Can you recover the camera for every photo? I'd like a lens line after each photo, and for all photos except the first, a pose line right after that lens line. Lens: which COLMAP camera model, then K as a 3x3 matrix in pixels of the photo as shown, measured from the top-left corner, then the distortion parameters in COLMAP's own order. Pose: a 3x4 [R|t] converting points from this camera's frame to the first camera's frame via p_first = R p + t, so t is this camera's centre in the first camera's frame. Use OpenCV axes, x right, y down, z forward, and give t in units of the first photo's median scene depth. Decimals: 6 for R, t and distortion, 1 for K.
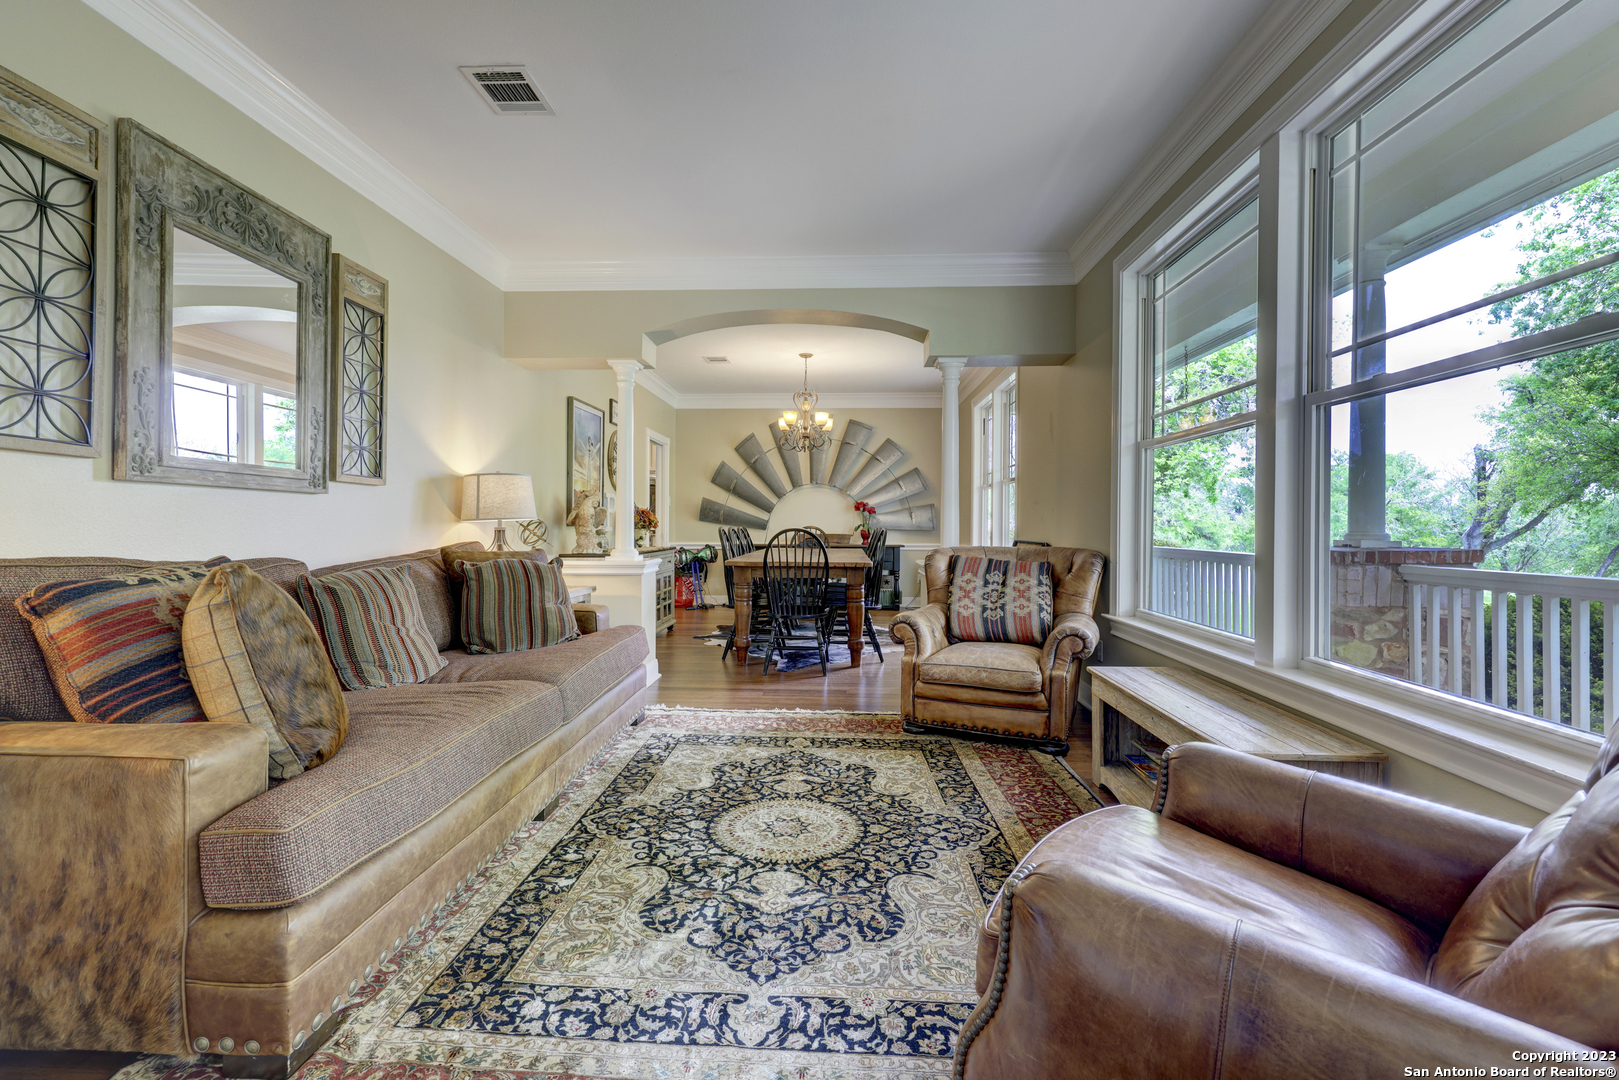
lens RADIAL K [[668.9, 0, 814.6], [0, 668.9, 527.6], [0, 0, 1]] dist [0.003591, -0.000456]
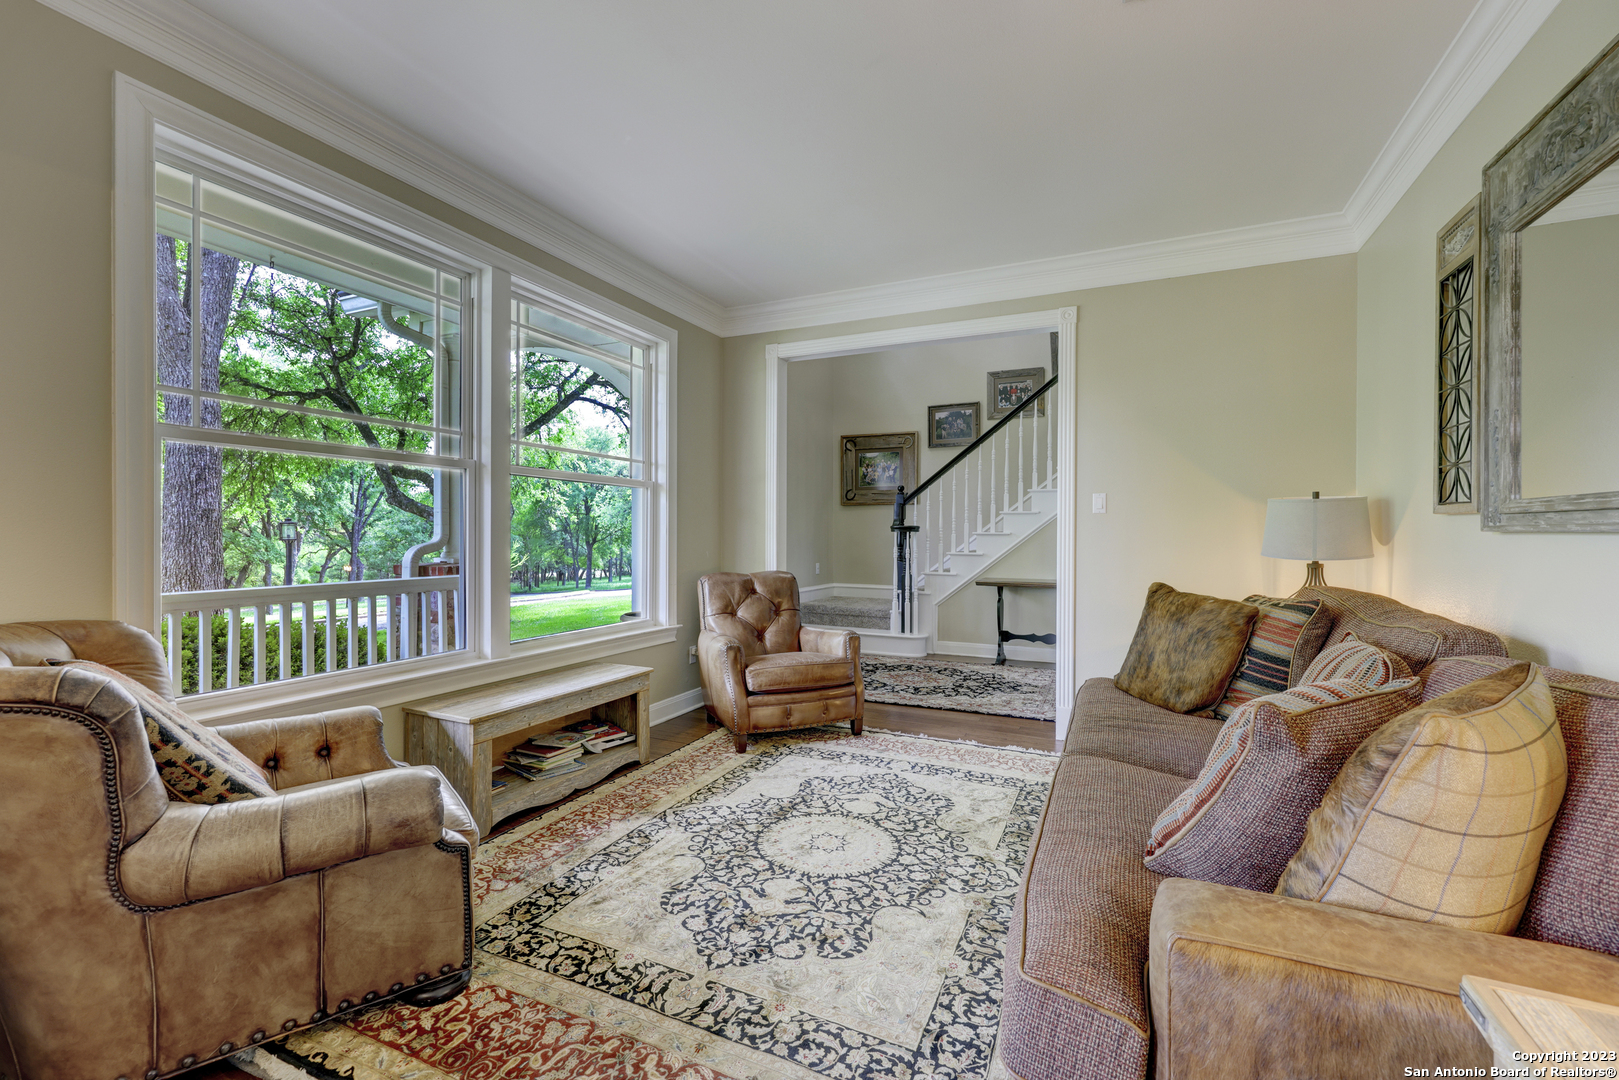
lens RADIAL K [[668.9, 0, 813.2], [0, 668.9, 535.7], [0, 0, 1]] dist [0.003591, -0.000456]
pose [[-0.920634, -0.012100, 0.390239, -0.445448], [-0.010220, 0.999924, 0.006893, -0.056739], [-0.390293, 0.002358, -0.920688, 2.045476]]
